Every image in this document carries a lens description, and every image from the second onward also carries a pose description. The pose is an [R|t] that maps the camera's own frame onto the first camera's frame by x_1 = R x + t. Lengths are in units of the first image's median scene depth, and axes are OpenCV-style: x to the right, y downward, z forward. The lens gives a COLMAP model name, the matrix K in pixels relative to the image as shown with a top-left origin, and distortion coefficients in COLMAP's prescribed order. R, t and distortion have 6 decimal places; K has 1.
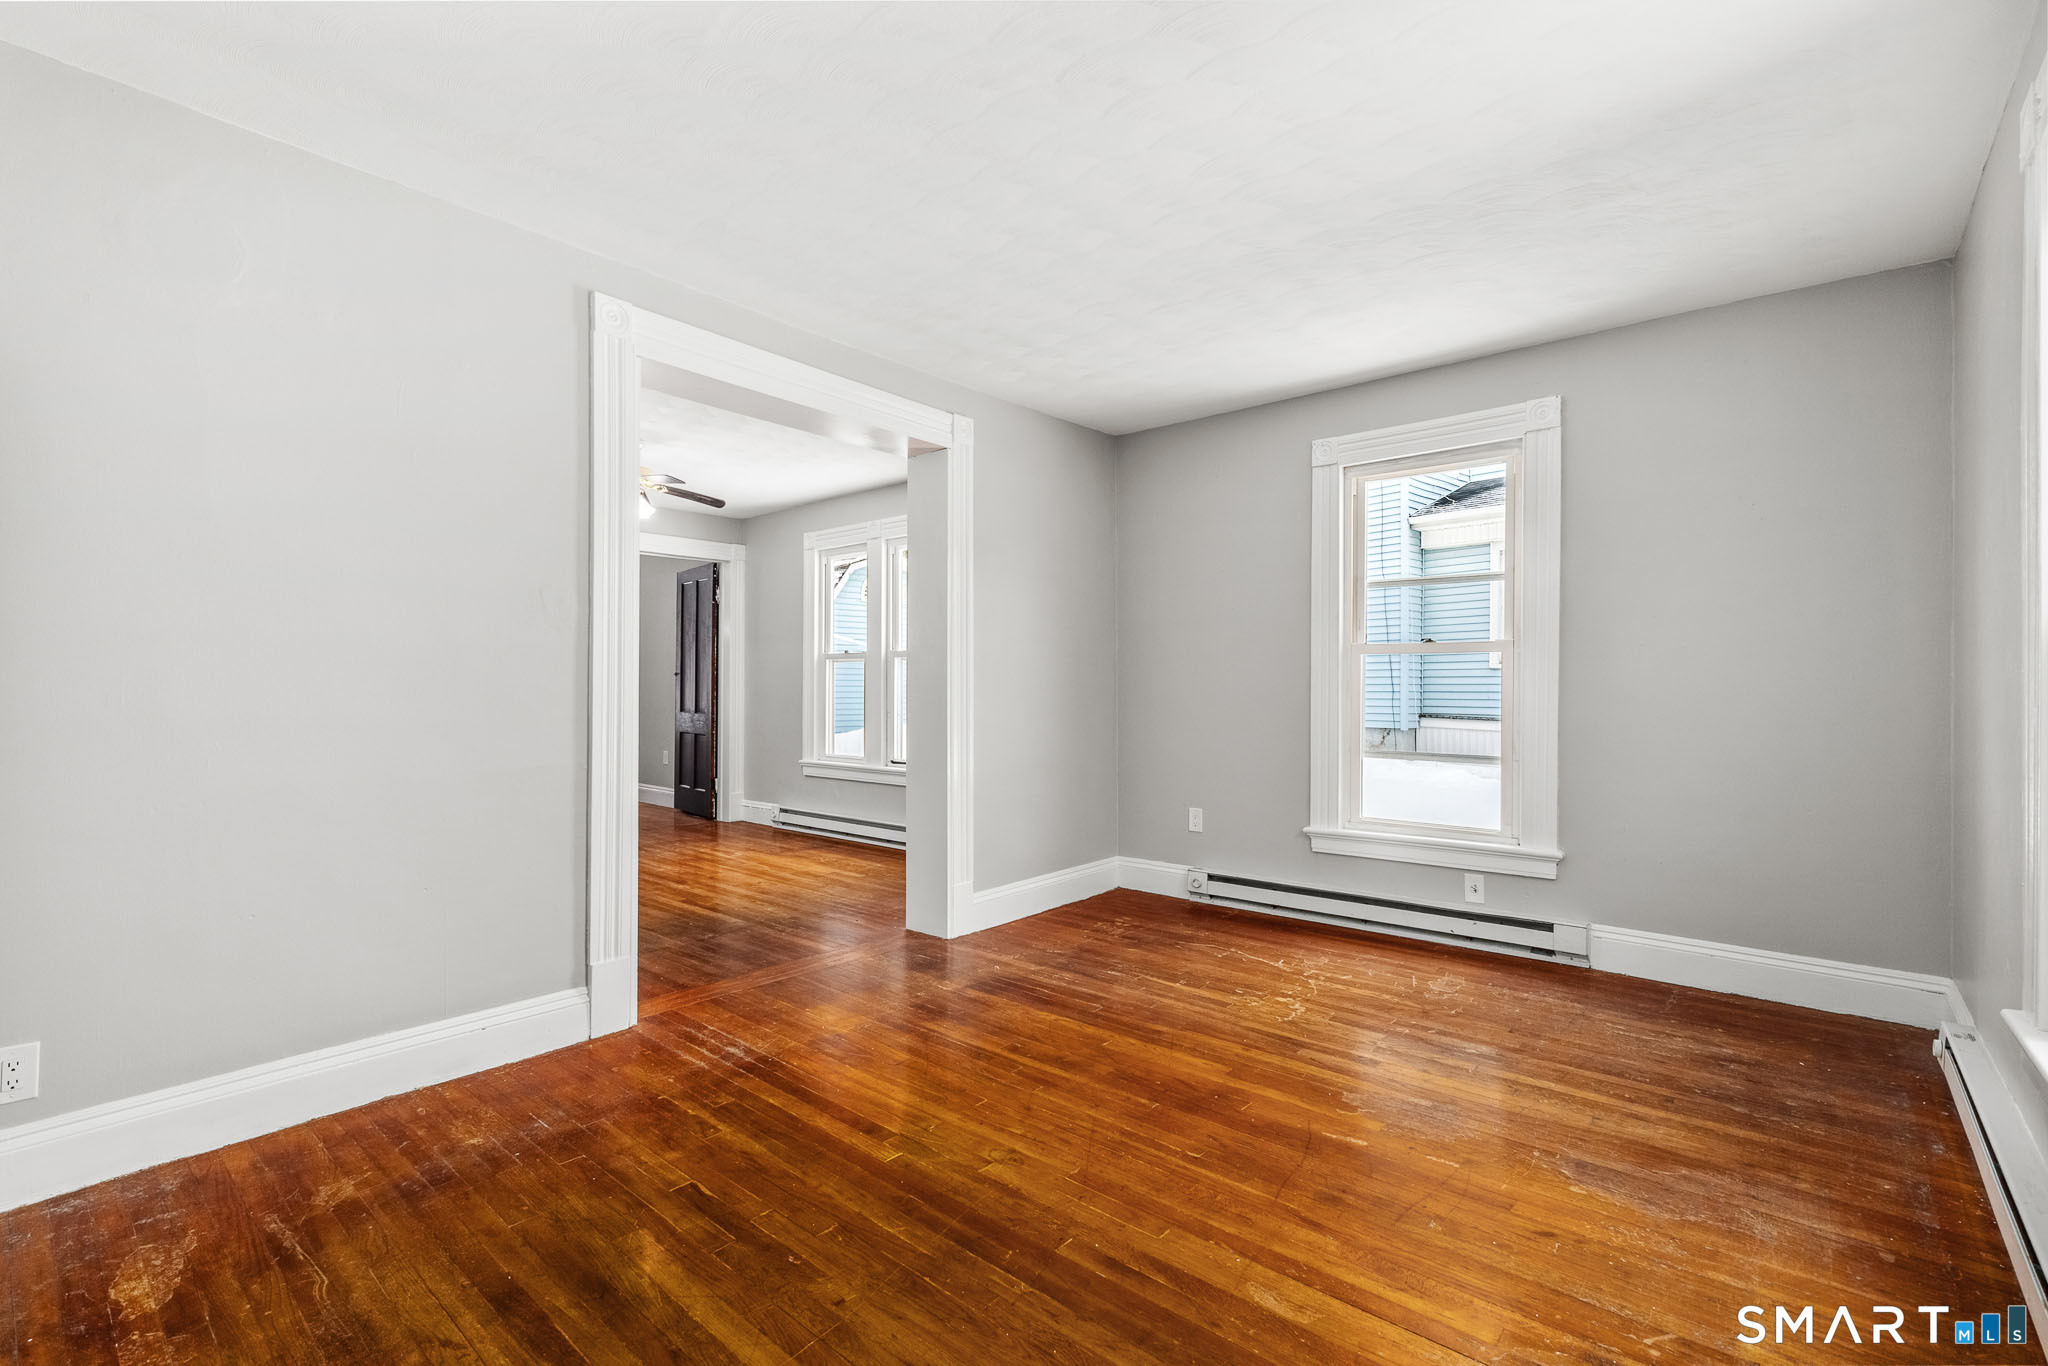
lens RADIAL K [[923.5, 0, 1018.5], [0, 923.5, 674.2], [0, 0, 1]] dist [-0.000253, -0.000828]
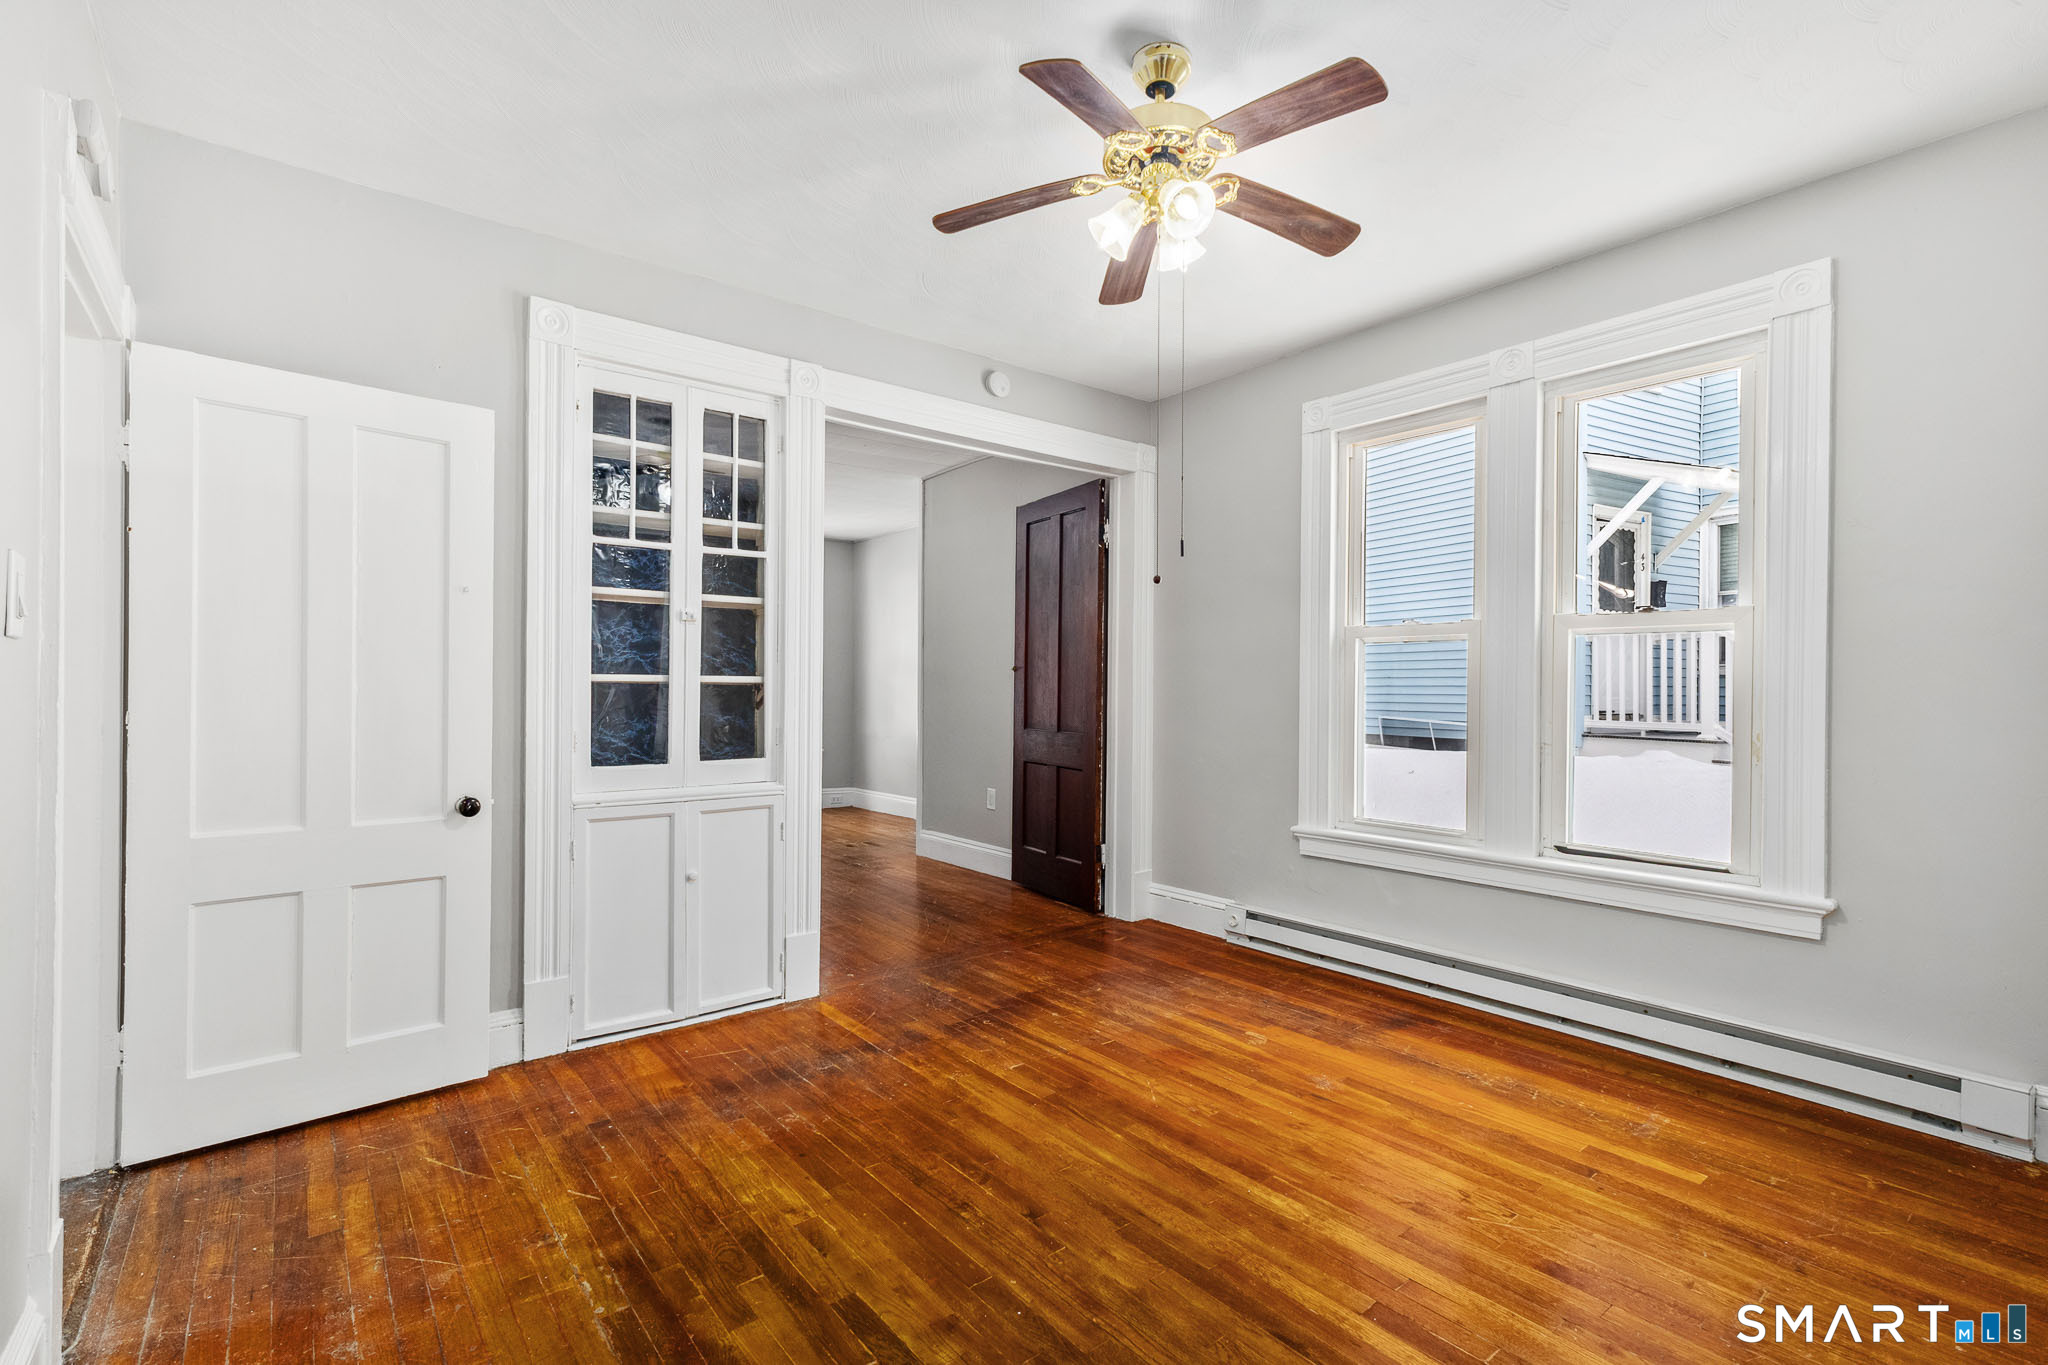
lens RADIAL K [[923.5, 0, 1012.3], [0, 923.5, 687.8], [0, 0, 1]] dist [-0.000253, -0.000828]
pose [[0.982592, 0.001310, -0.185773, -0.640260], [0.001300, 0.999902, 0.013931, 0.010025], [0.185773, -0.013930, 0.982494, 0.953340]]
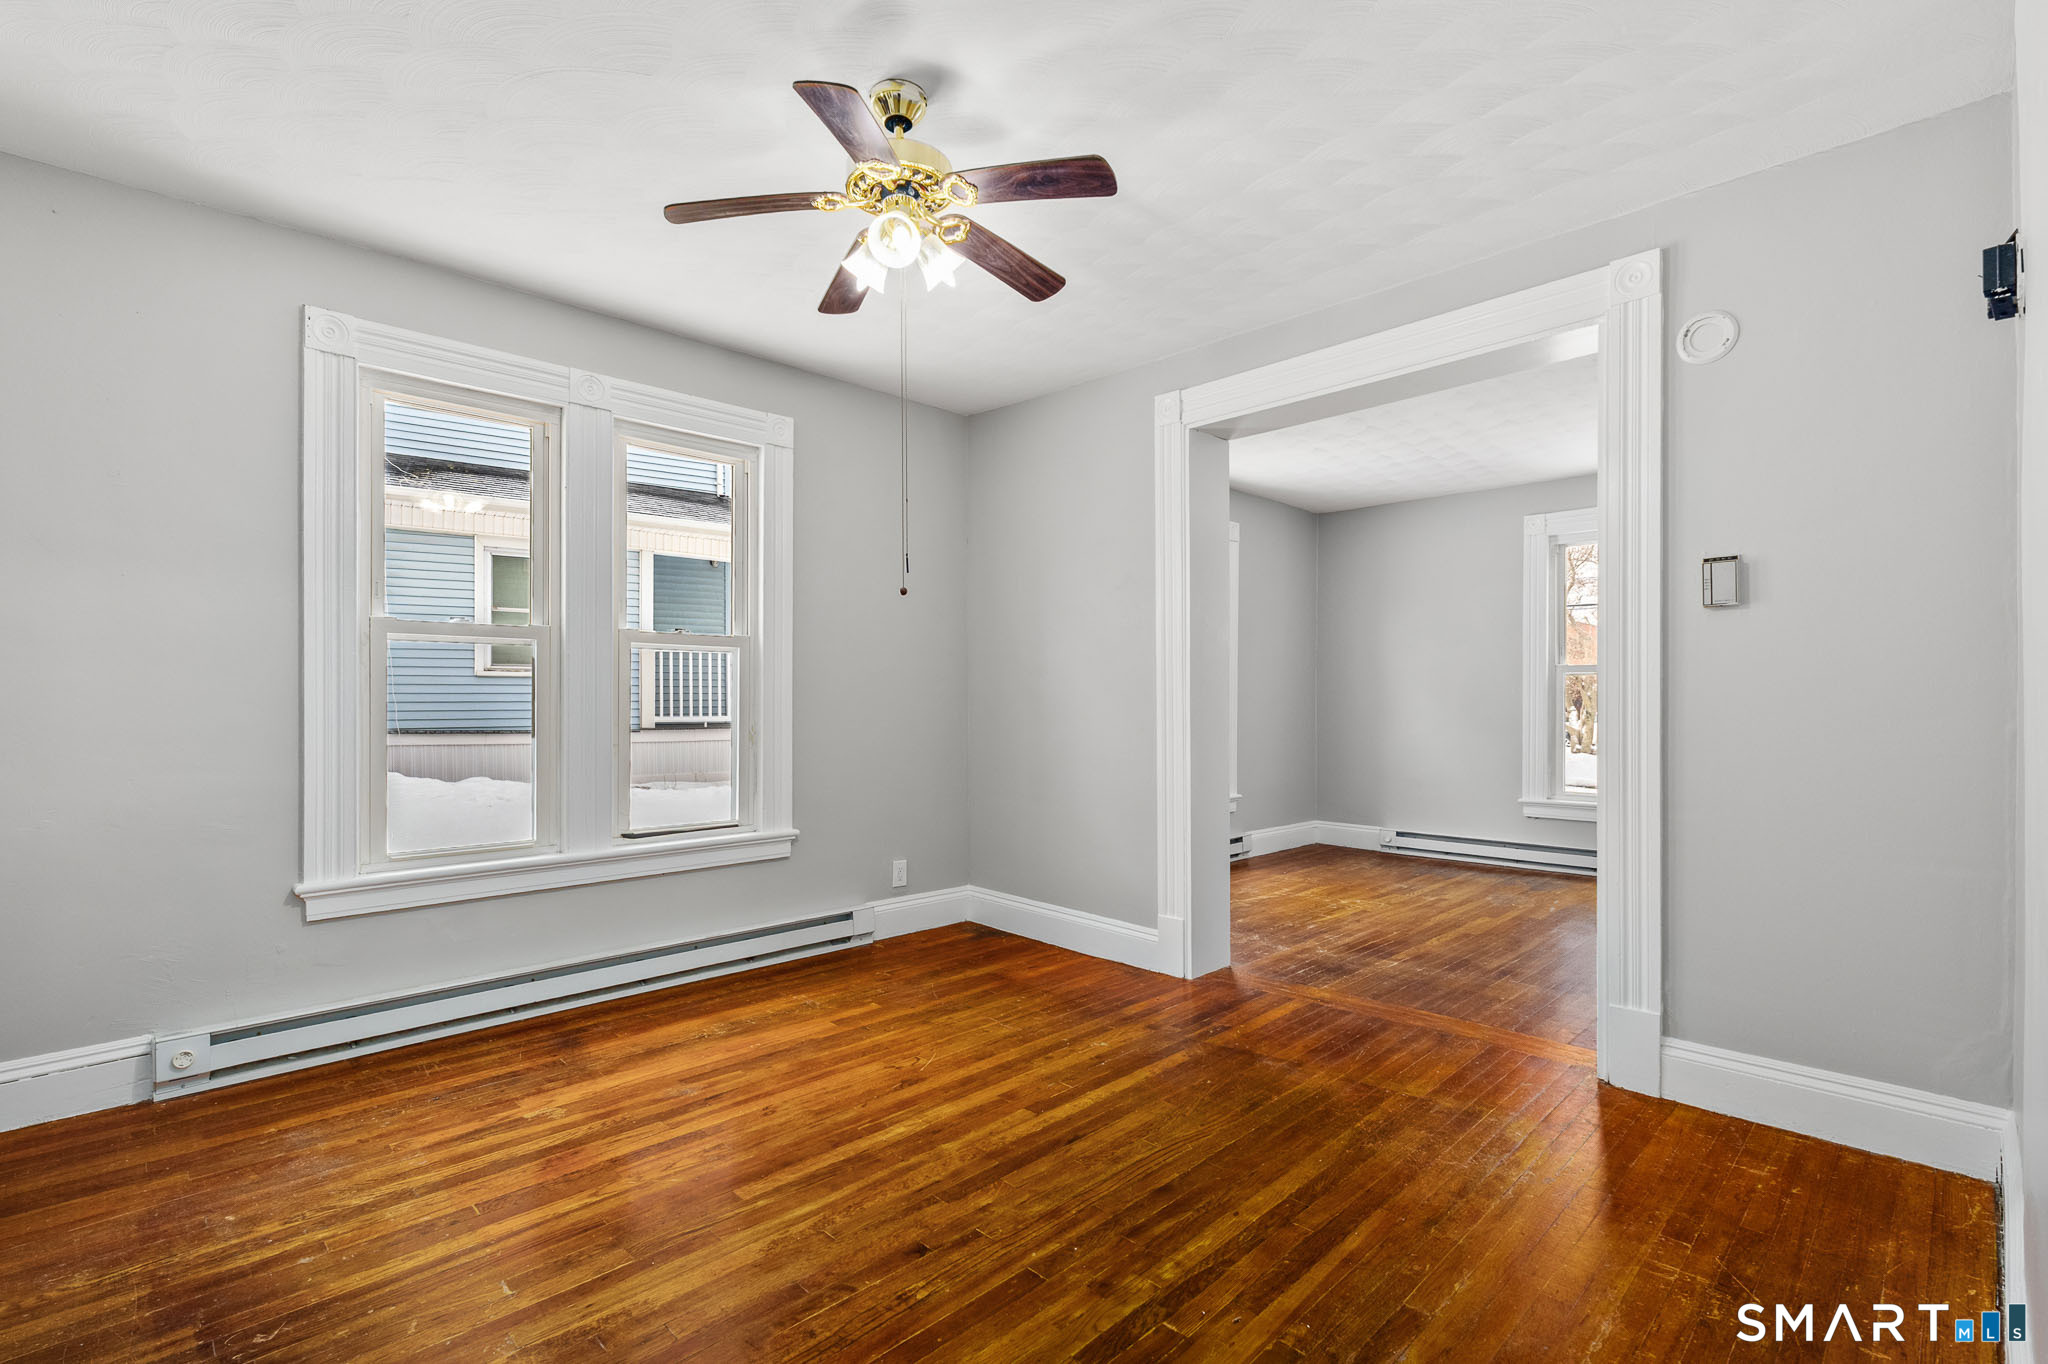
lens RADIAL K [[923.5, 0, 1040.3], [0, 923.5, 694.1], [0, 0, 1]] dist [-0.000253, -0.000828]
pose [[0.071217, 0.001775, 0.997459, -1.313100], [-0.015271, 0.999883, -0.000689, 0.018092], [-0.997344, -0.015183, 0.071236, 1.441551]]
